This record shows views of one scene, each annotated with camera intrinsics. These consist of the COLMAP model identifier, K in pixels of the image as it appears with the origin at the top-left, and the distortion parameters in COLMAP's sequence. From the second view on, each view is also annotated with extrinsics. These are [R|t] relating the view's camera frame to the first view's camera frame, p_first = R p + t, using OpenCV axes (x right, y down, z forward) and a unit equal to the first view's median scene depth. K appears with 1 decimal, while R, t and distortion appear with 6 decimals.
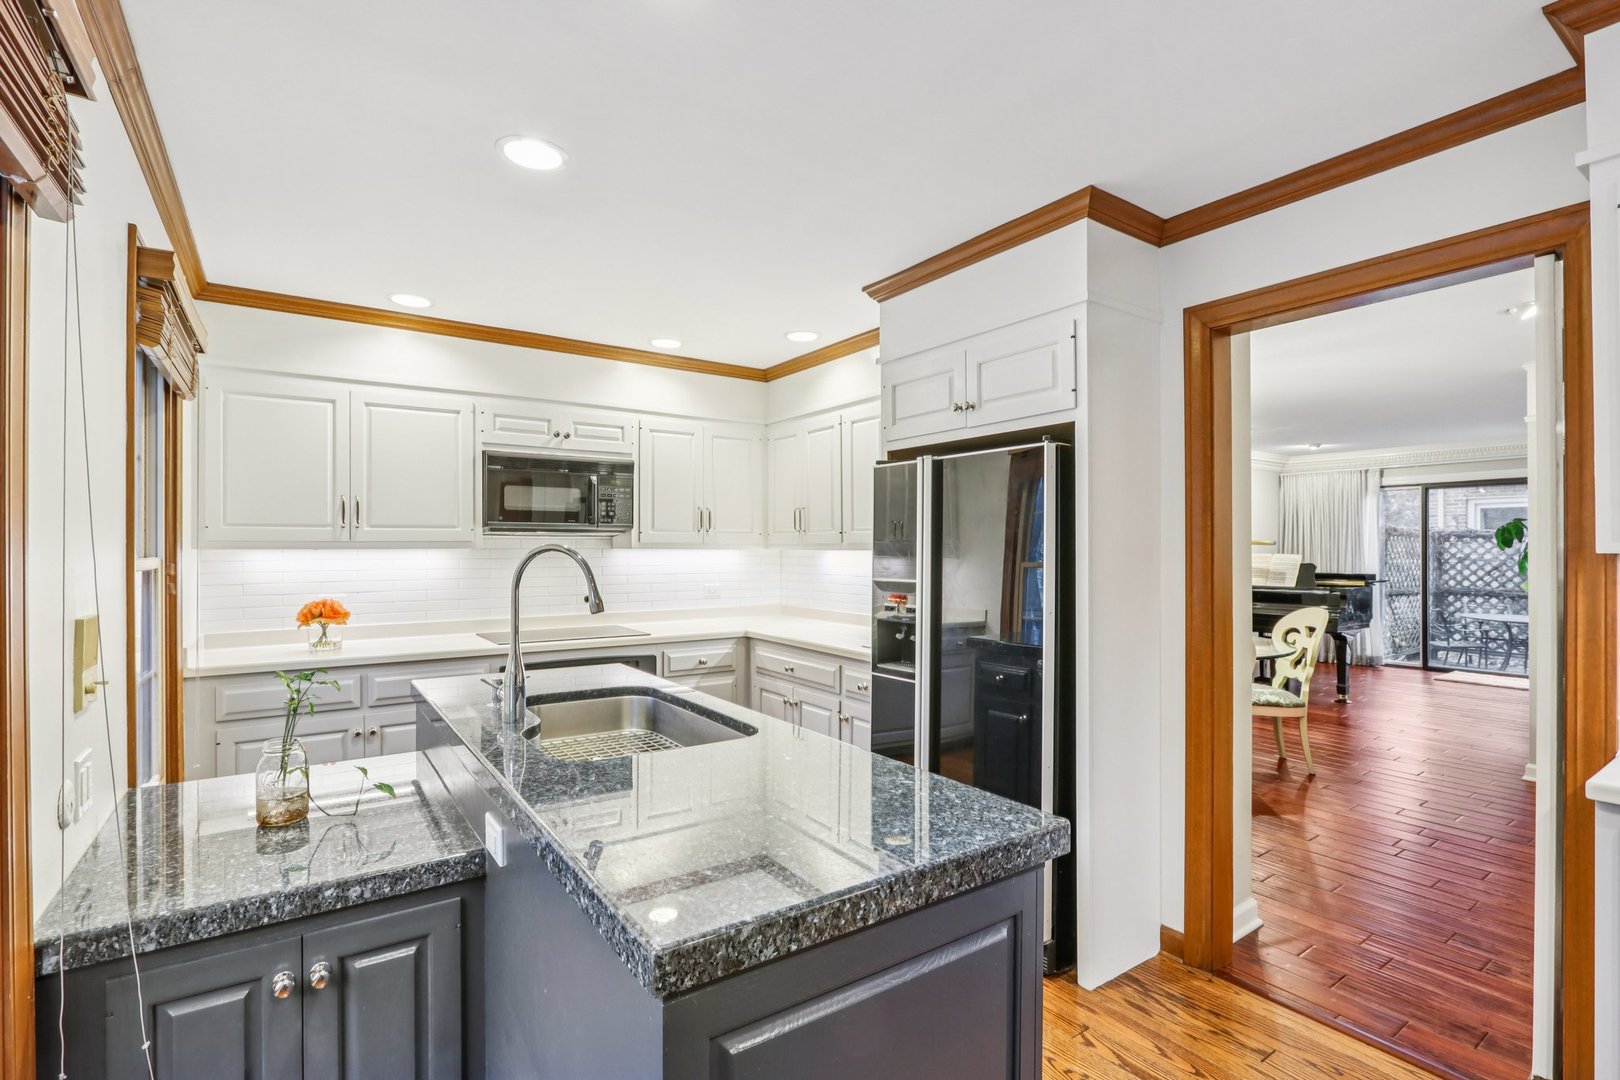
lens RADIAL K [[756.0, 0, 802.2], [0, 756.0, 548.4], [0, 0, 1]] dist [-0.025046, 0.004166]
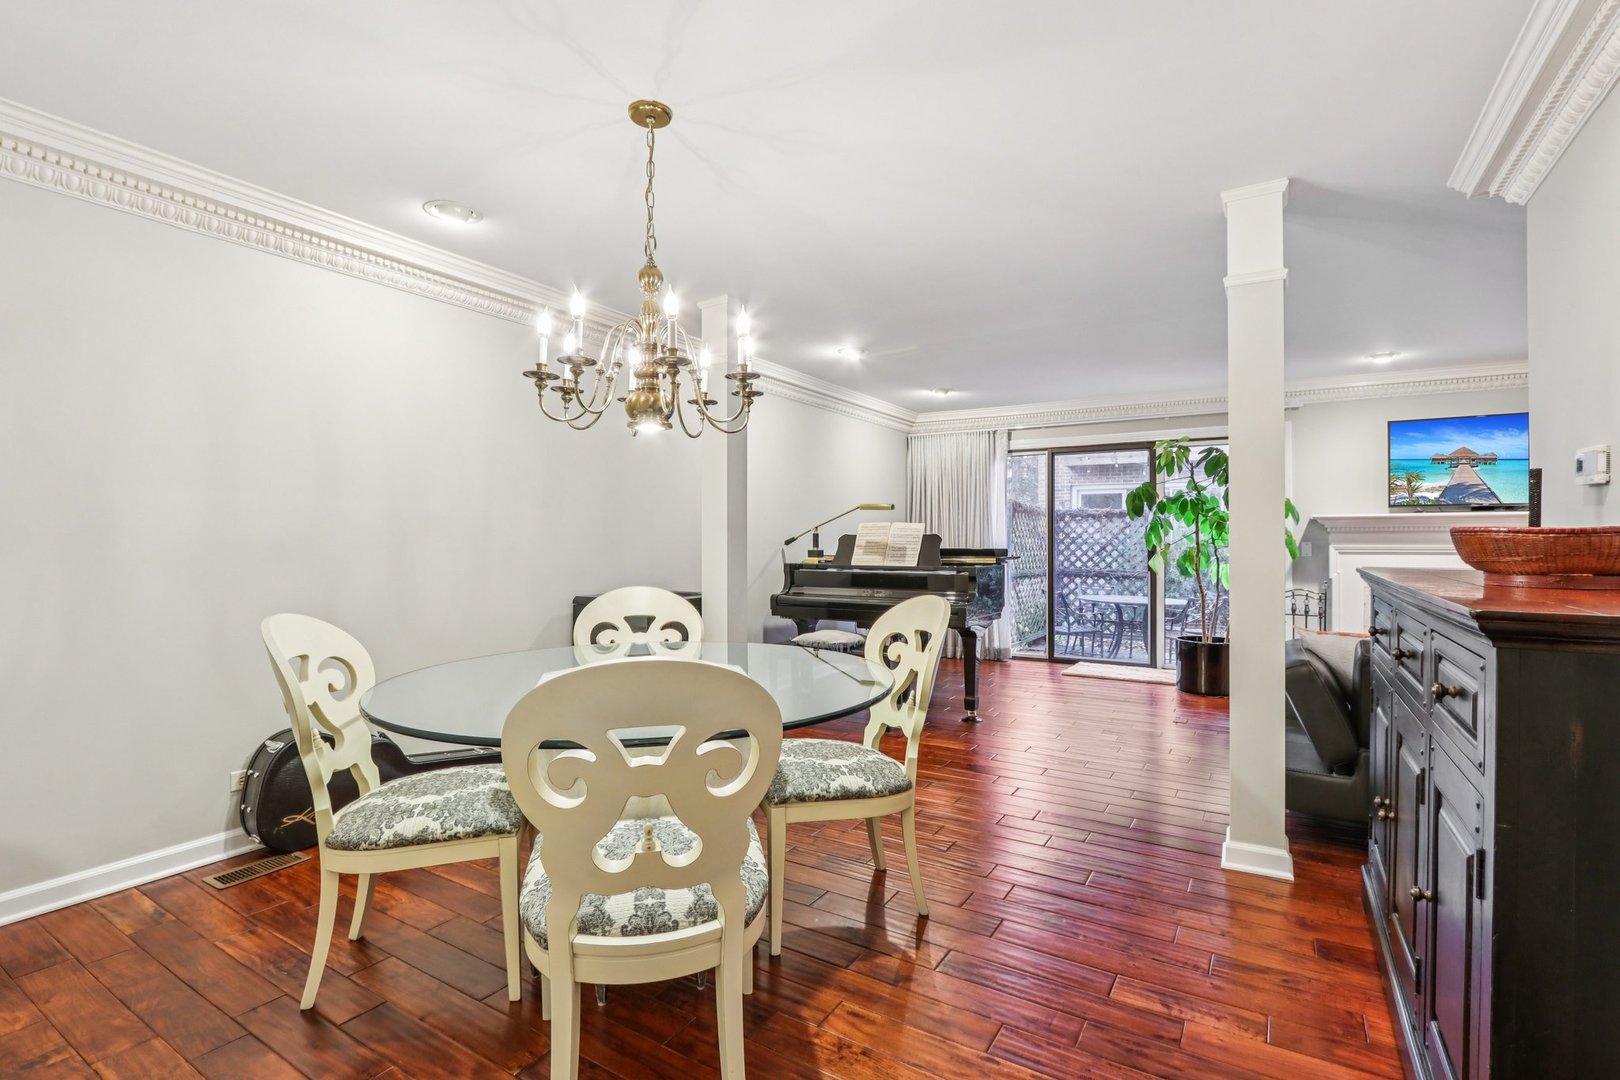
lens RADIAL K [[756.0, 0, 802.6], [0, 756.0, 538.6], [0, 0, 1]] dist [-0.025046, 0.004166]
pose [[0.917627, 0.004547, 0.397417, 0.219257], [-0.003837, 0.999989, -0.002583, 0.022440], [-0.397425, 0.000845, 0.917634, 0.305289]]
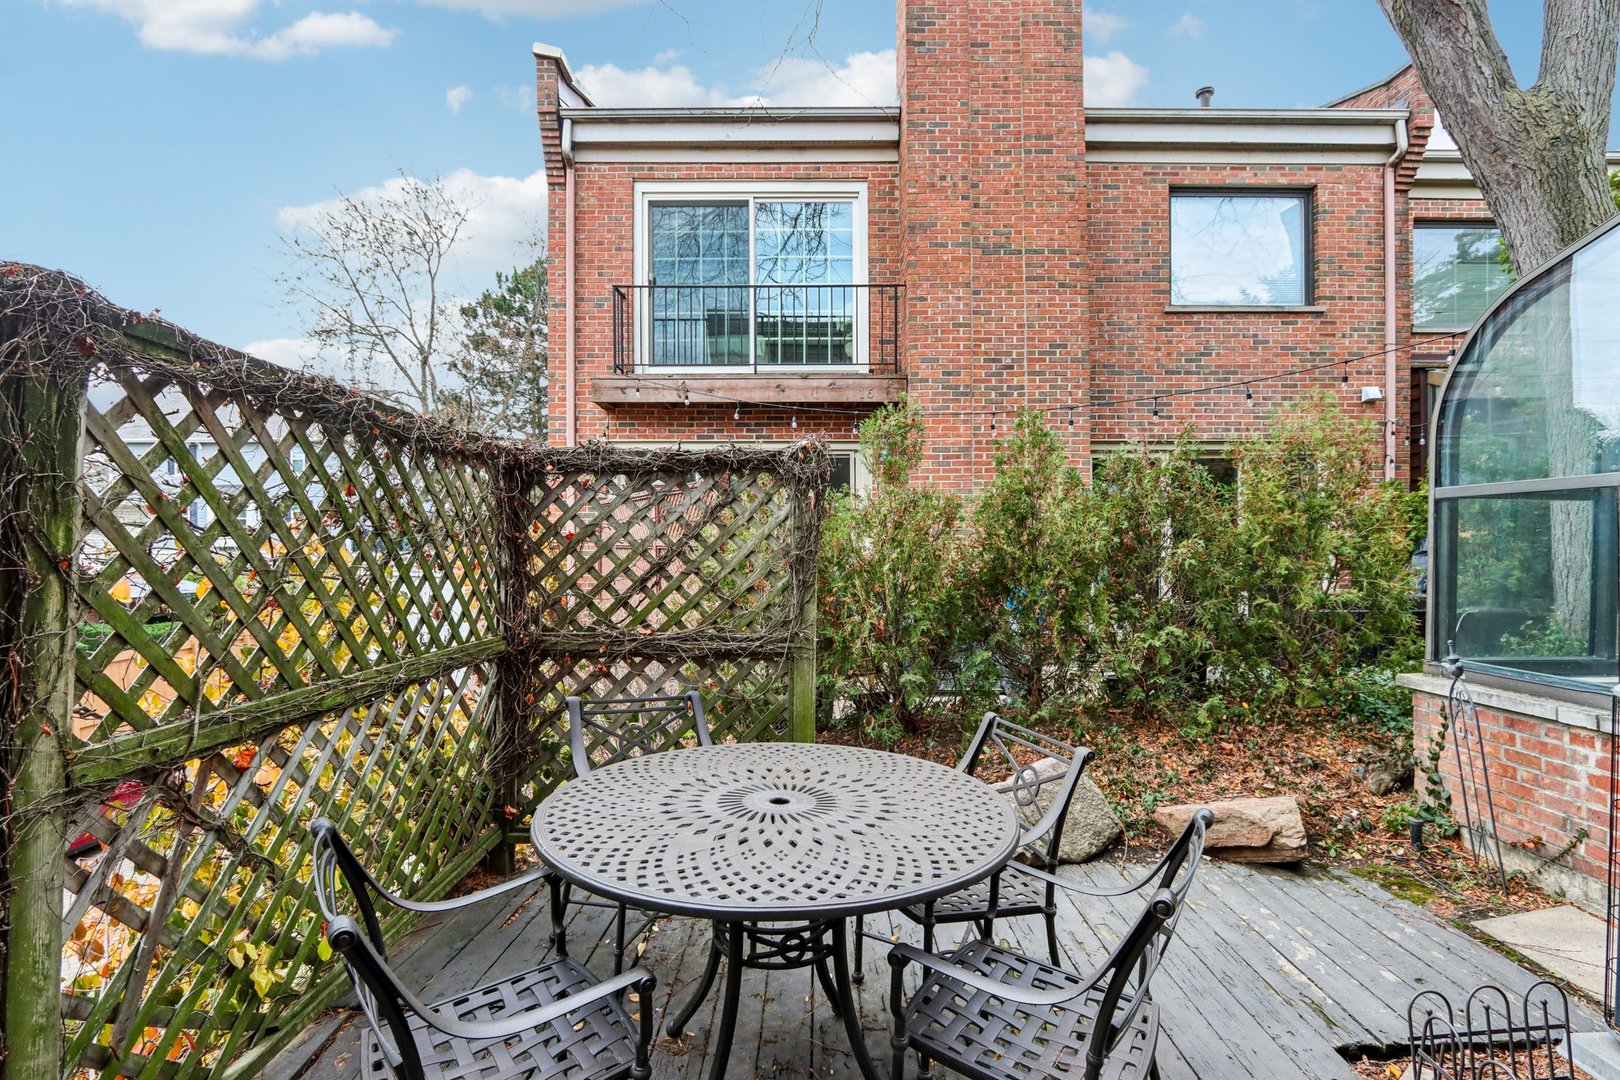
lens RADIAL K [[756.0, 0, 810.1], [0, 756.0, 545.1], [0, 0, 1]] dist [-0.025046, 0.004166]
pose [[0.560860, -0.003249, 0.827904, 0.862694], [0.003355, 0.999993, 0.001652, 0.020417], [-0.827904, 0.001851, 0.560867, 0.938154]]
